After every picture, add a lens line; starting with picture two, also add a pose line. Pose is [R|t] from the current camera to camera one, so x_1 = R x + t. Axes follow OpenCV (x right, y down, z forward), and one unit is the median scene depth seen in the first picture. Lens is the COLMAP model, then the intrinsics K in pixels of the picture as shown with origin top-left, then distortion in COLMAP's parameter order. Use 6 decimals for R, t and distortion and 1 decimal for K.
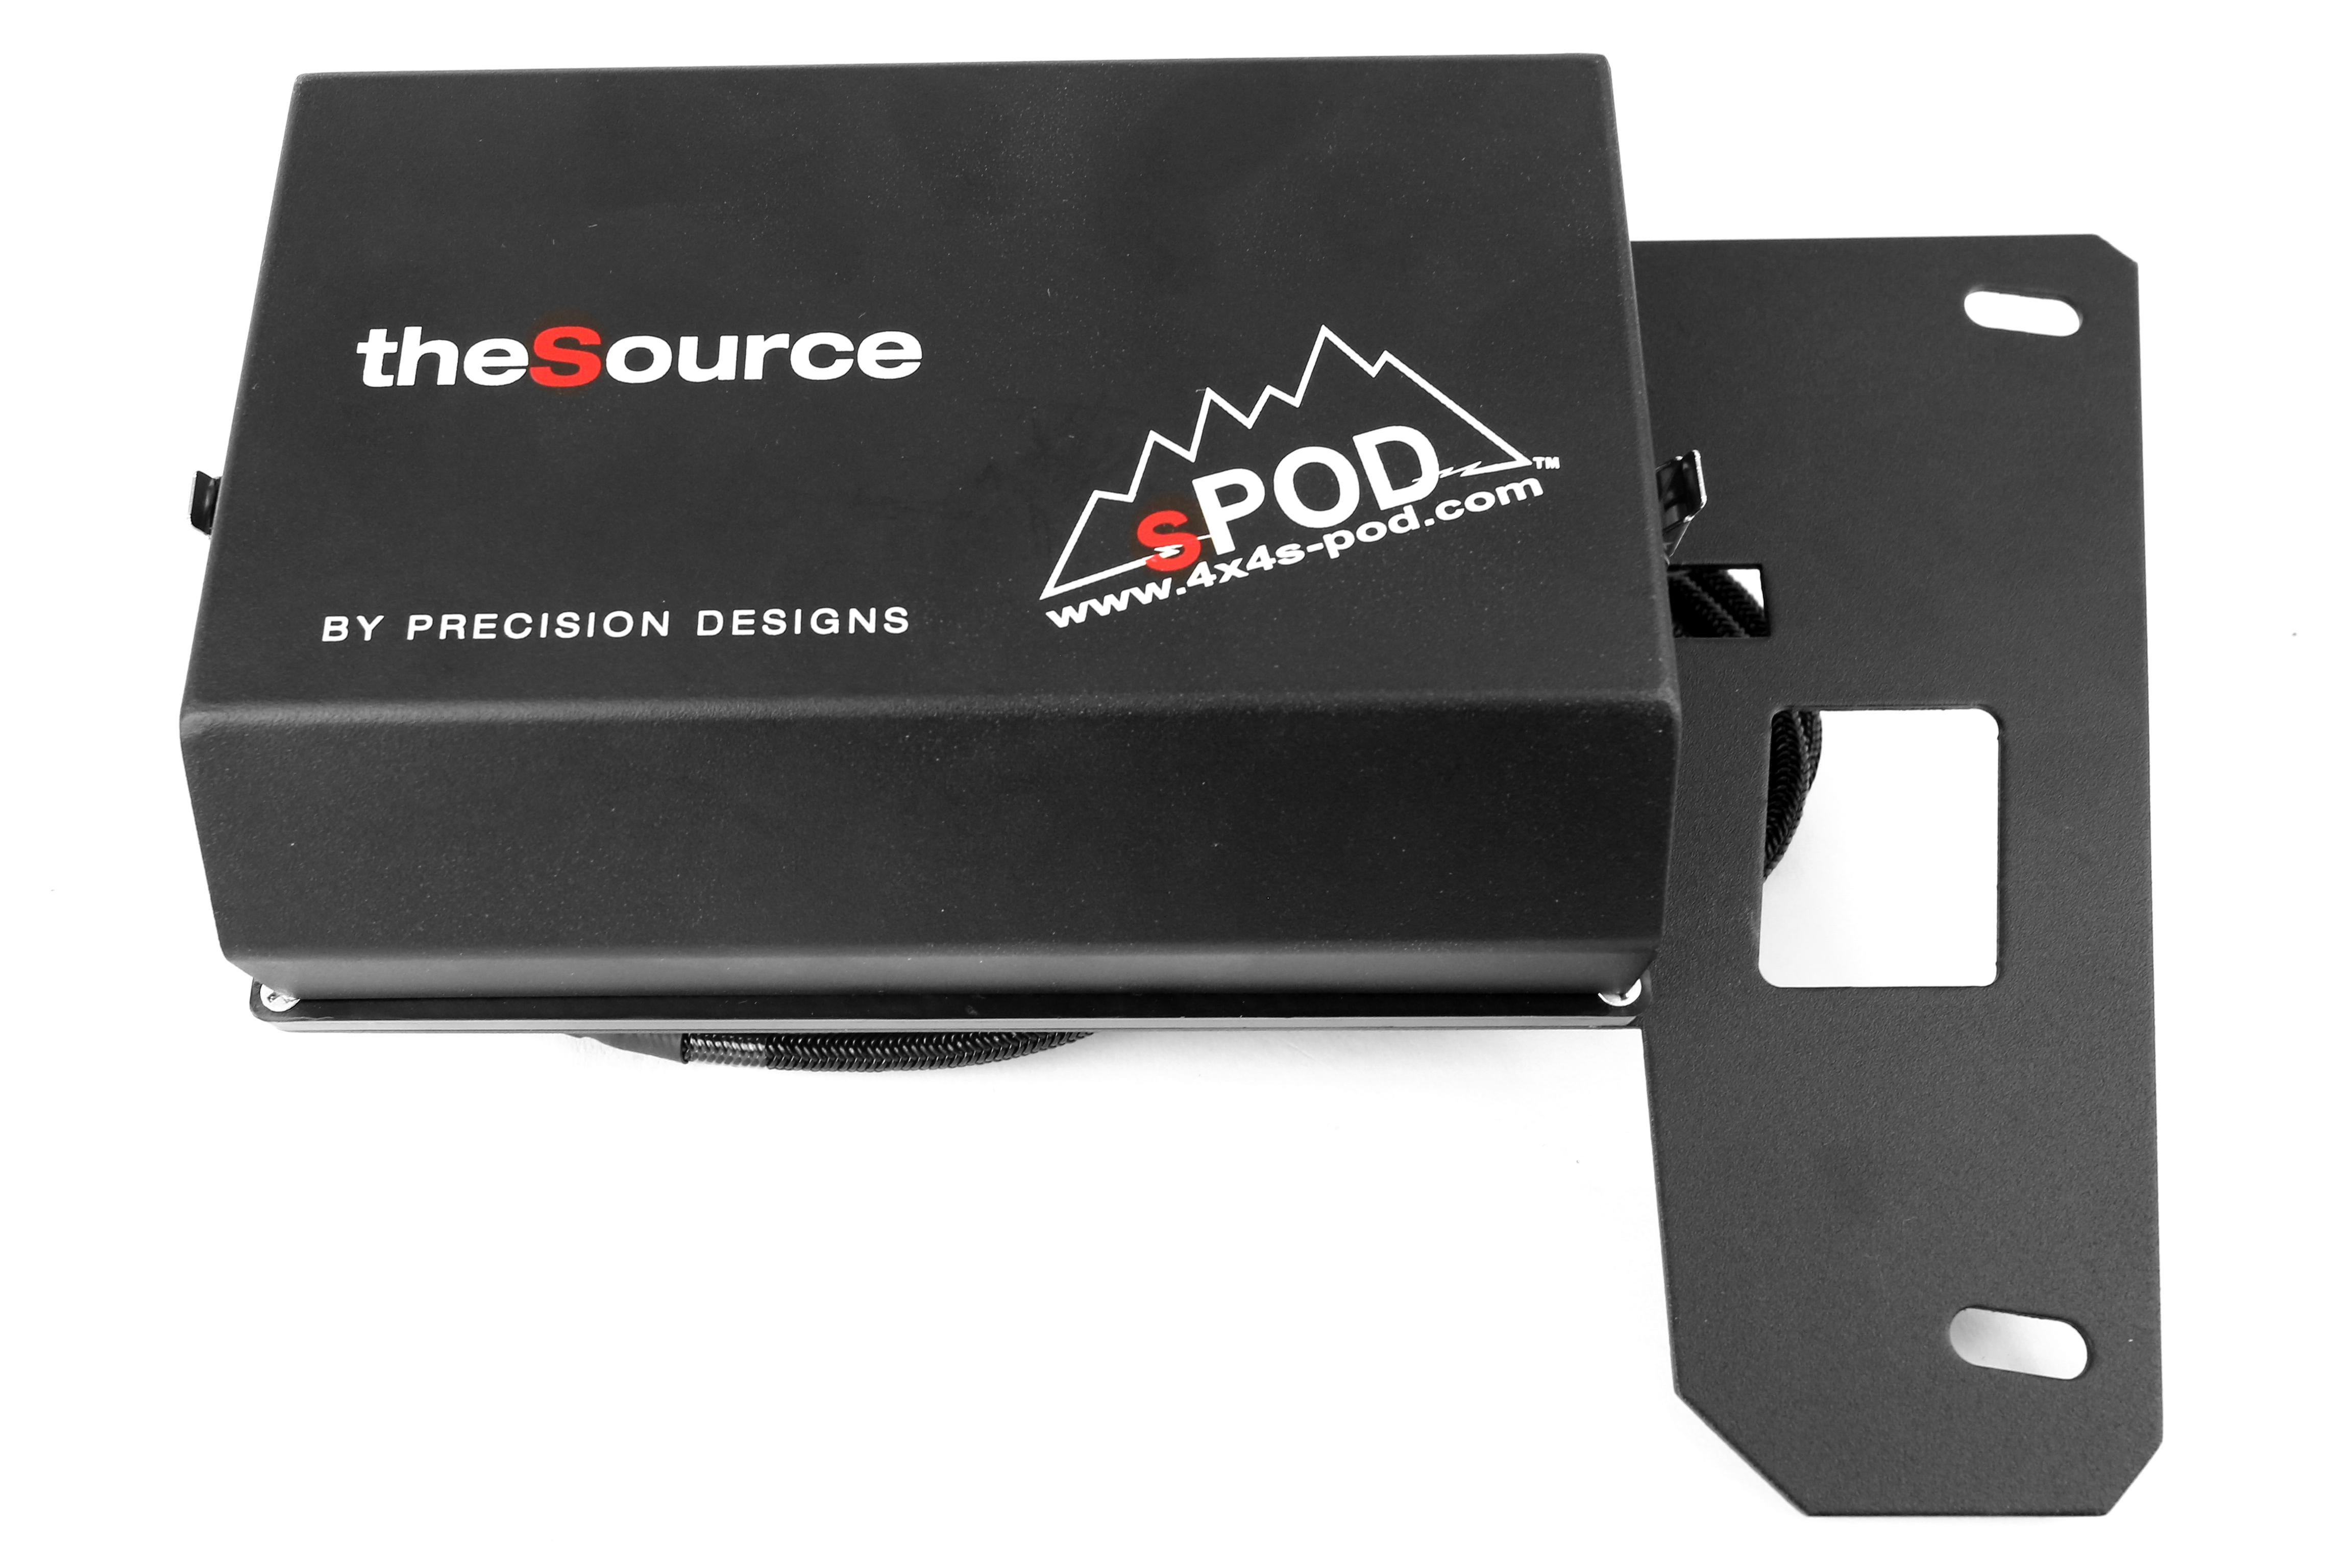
lens RADIAL K [[2030.8, 0, 1172.3], [0, 2030.8, 782.4], [0, 0, 1]] dist [-0.018002, 0.011527]
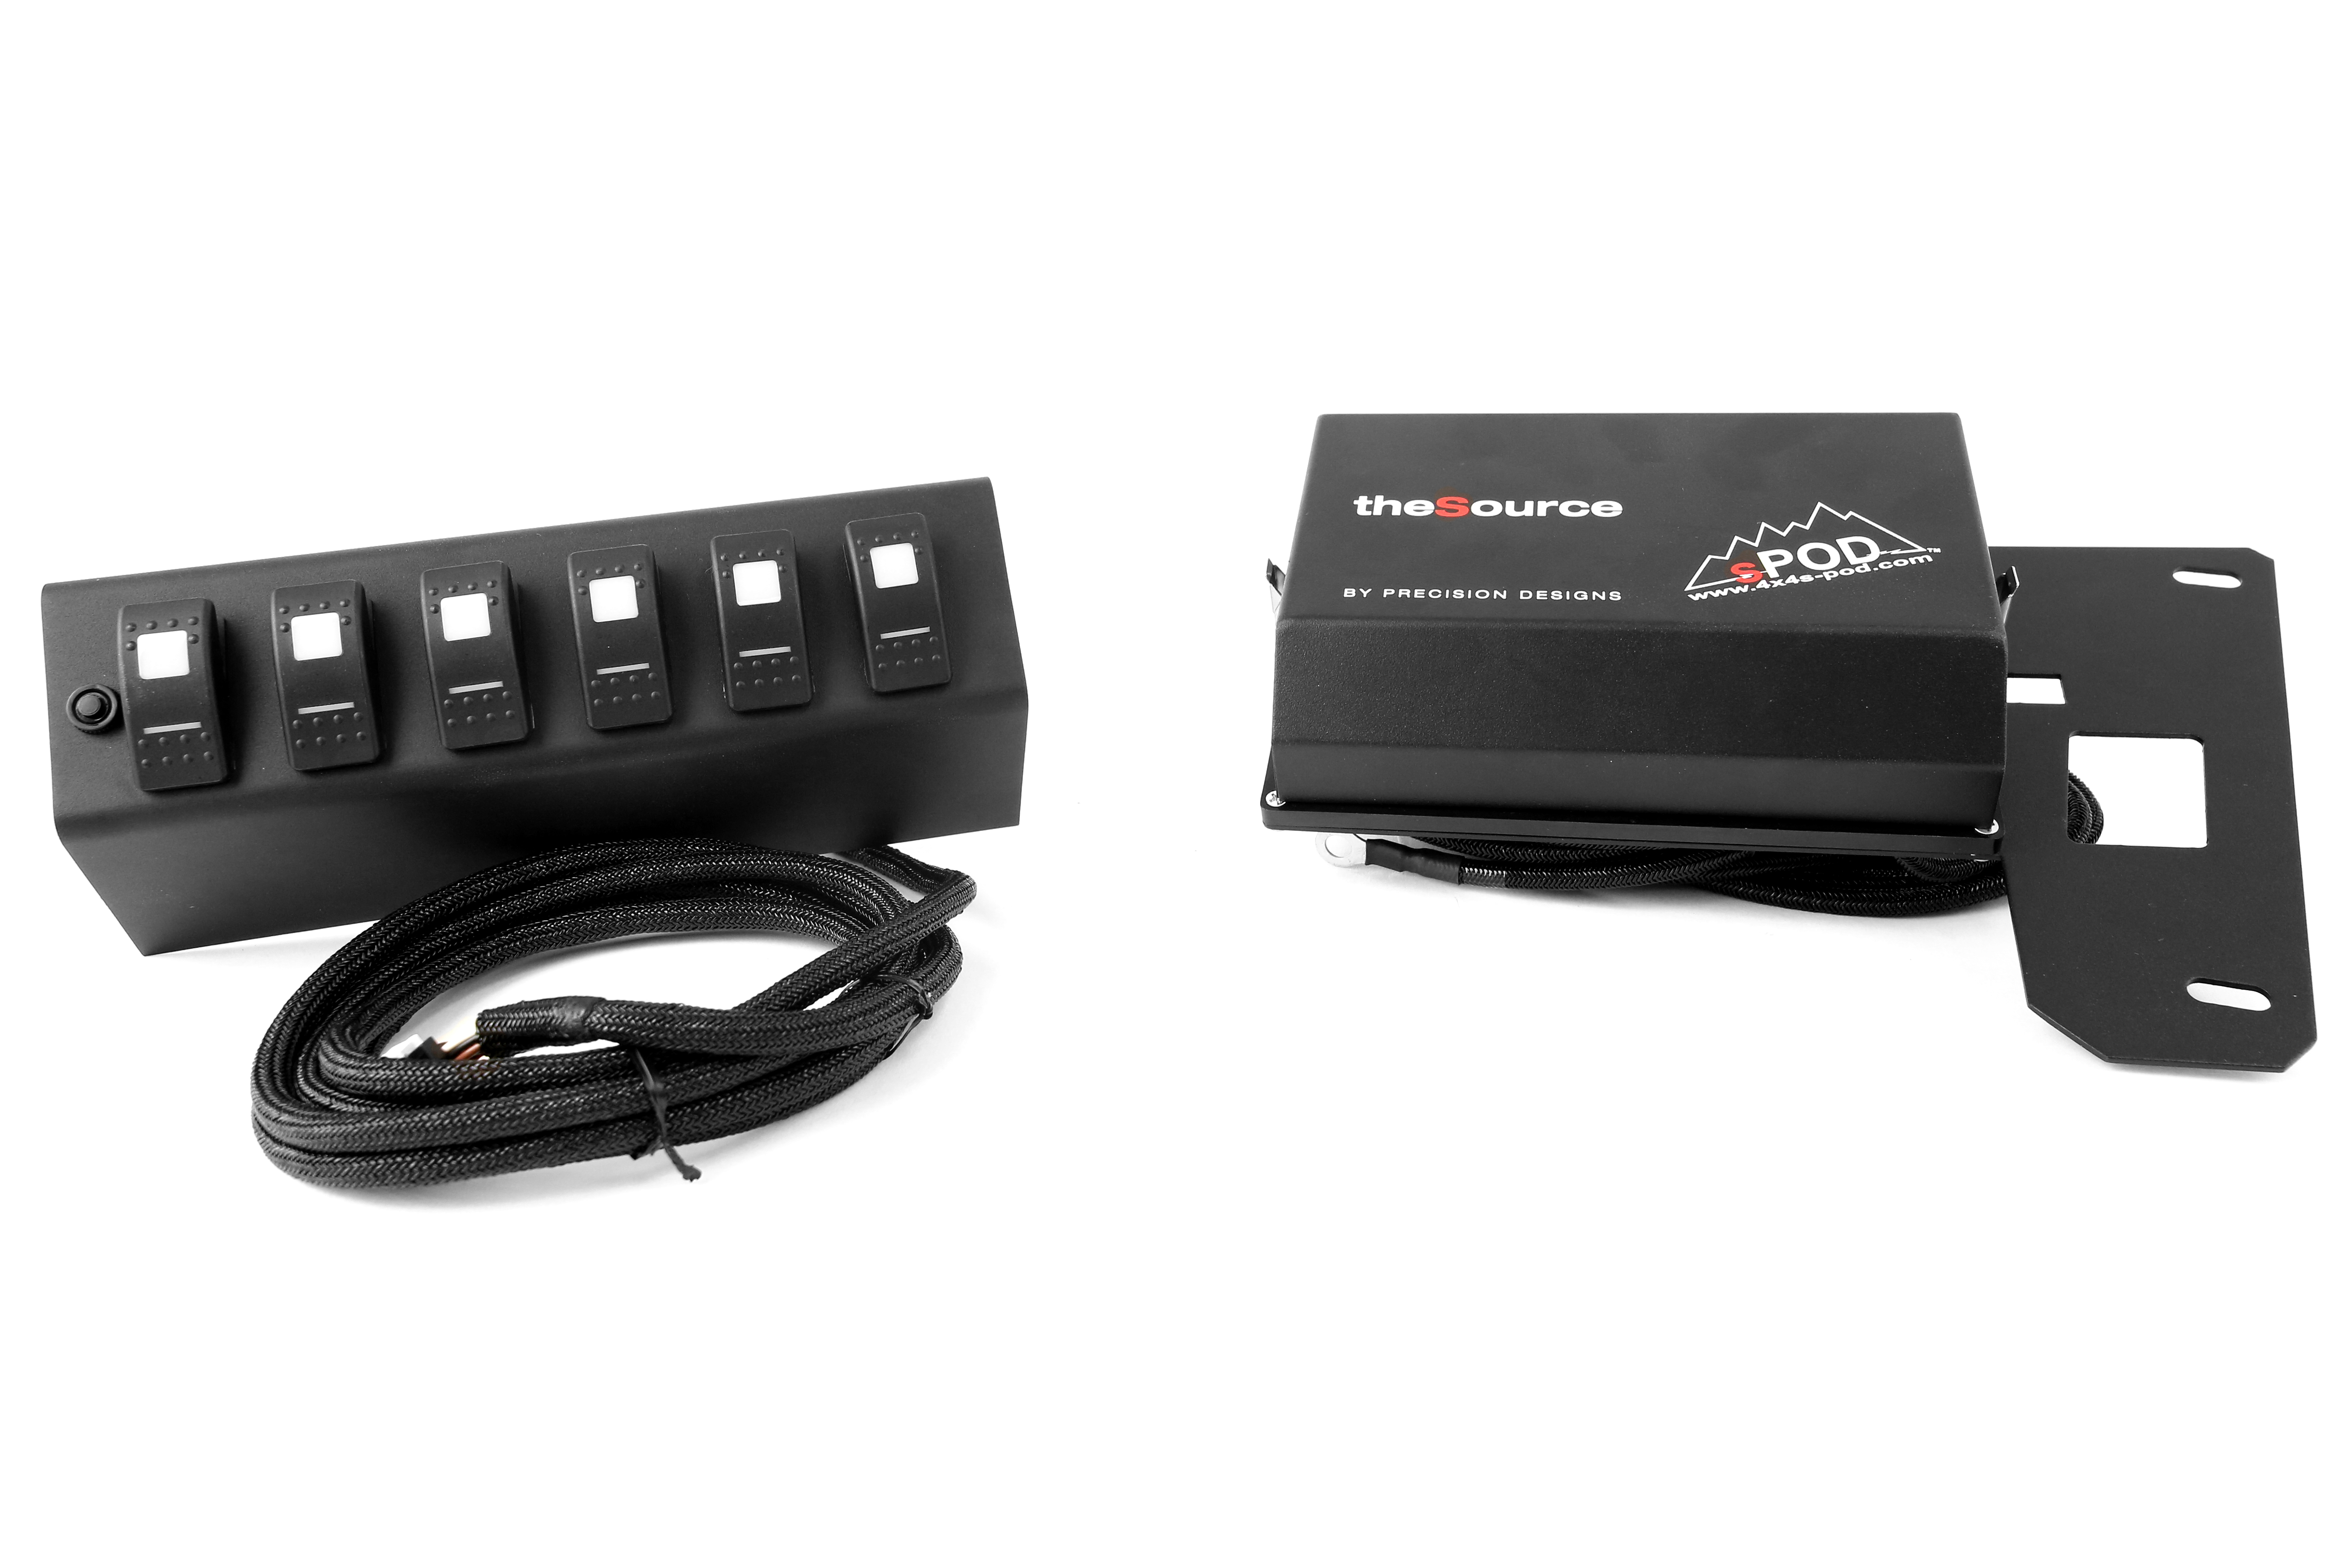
lens RADIAL K [[2030.8, 0, 1179.3], [0, 2030.8, 783.7], [0, 0, 1]] dist [-0.018002, 0.011527]
pose [[0.981955, 0.043830, -0.183966, -0.180082], [-0.118092, 0.901914, -0.415457, 1.007095], [0.147712, 0.429685, 0.890815, -0.850251]]
